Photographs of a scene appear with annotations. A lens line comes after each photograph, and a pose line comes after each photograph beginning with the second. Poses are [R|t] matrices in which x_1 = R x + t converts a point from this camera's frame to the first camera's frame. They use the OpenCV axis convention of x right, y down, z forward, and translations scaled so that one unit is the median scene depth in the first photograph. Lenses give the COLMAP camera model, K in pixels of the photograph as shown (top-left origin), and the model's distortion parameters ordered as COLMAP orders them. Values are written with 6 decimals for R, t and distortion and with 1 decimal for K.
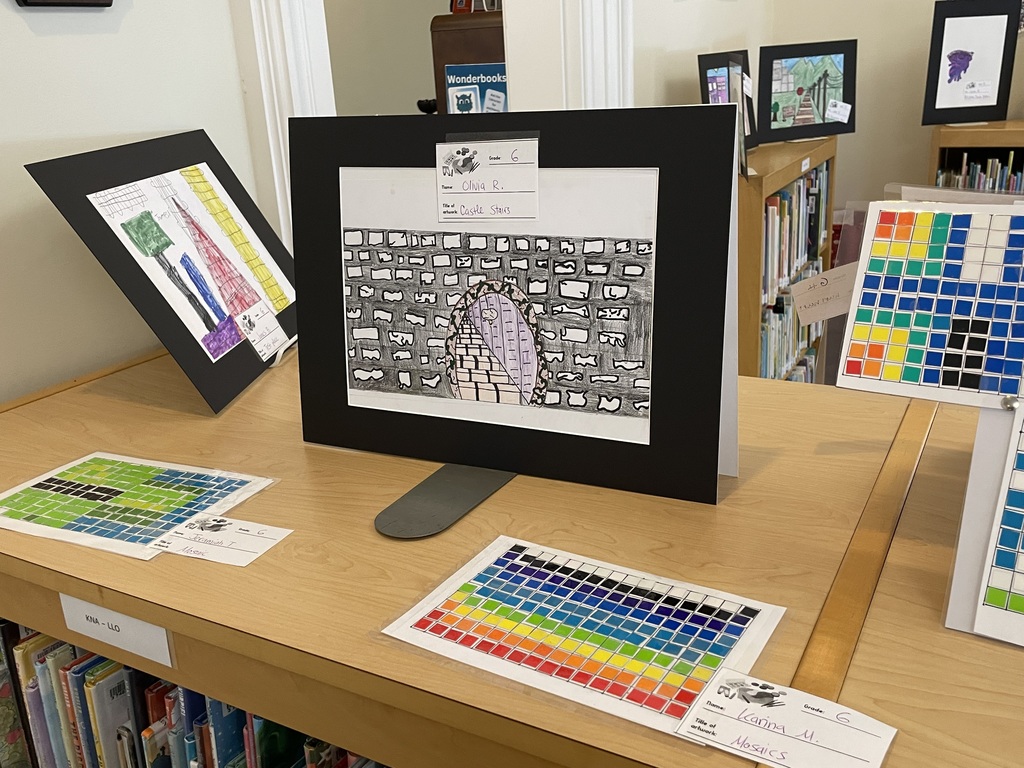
lens RADIAL K [[935.6, 0, 508.6], [0, 935.6, 387.8], [0, 0, 1]] dist [0.027892, -0.019225]
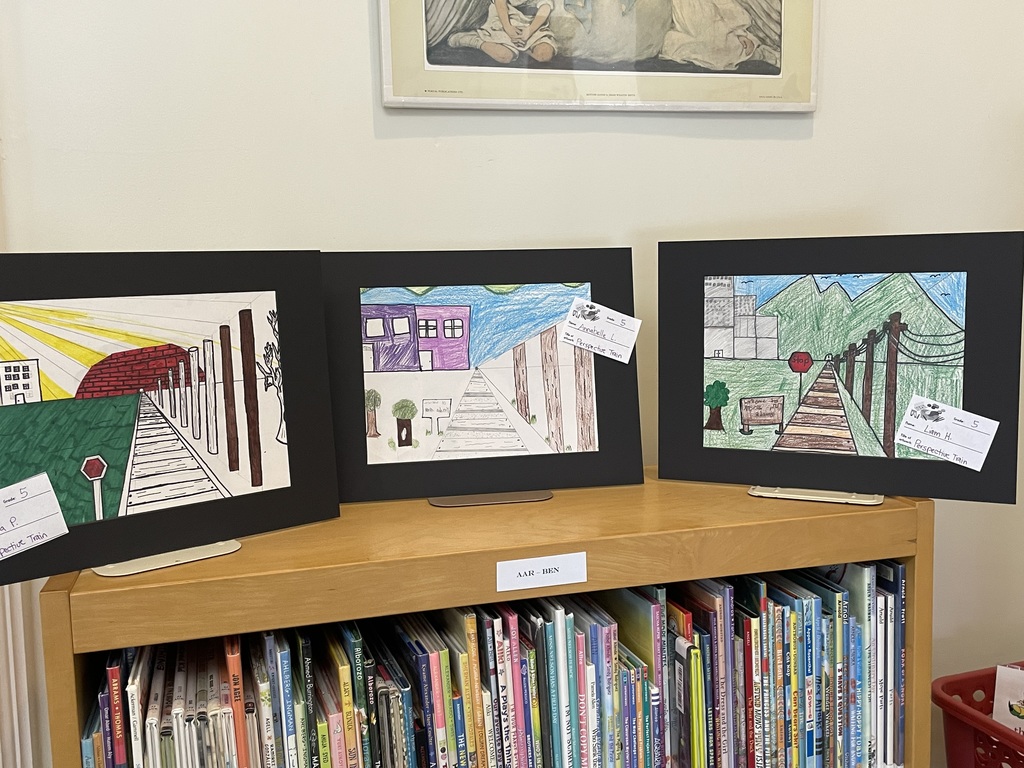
lens RADIAL K [[974.4, 0, 511.0], [0, 974.4, 384.3], [0, 0, 1]] dist [0.018063, 0.000000]
pose [[0.685972, 0.139003, -0.714227, 0.566565], [-0.268474, 0.960675, -0.070887, -0.280609], [0.676287, 0.240378, 0.696315, 0.742721]]
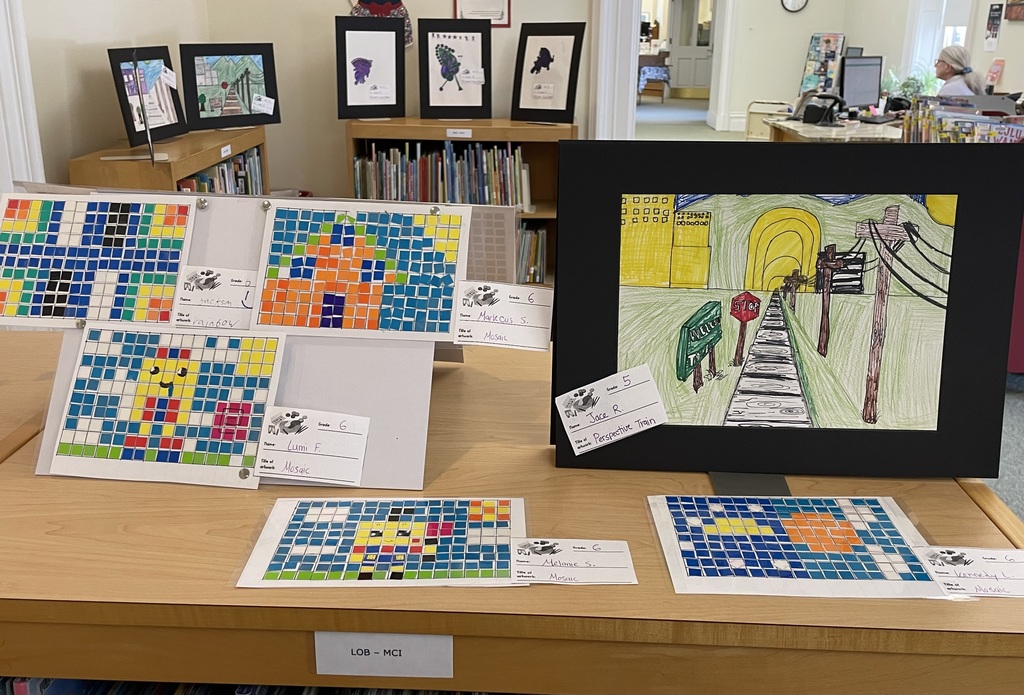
lens RADIAL K [[929.3, 0, 523.5], [0, 929.3, 318.1], [0, 0, 1]] dist [0.023041, -0.016412]
pose [[0.880129, -0.072354, 0.469189, 0.093327], [0.095054, 0.995162, -0.024843, 0.023301], [-0.465122, 0.066463, 0.882748, -0.139279]]
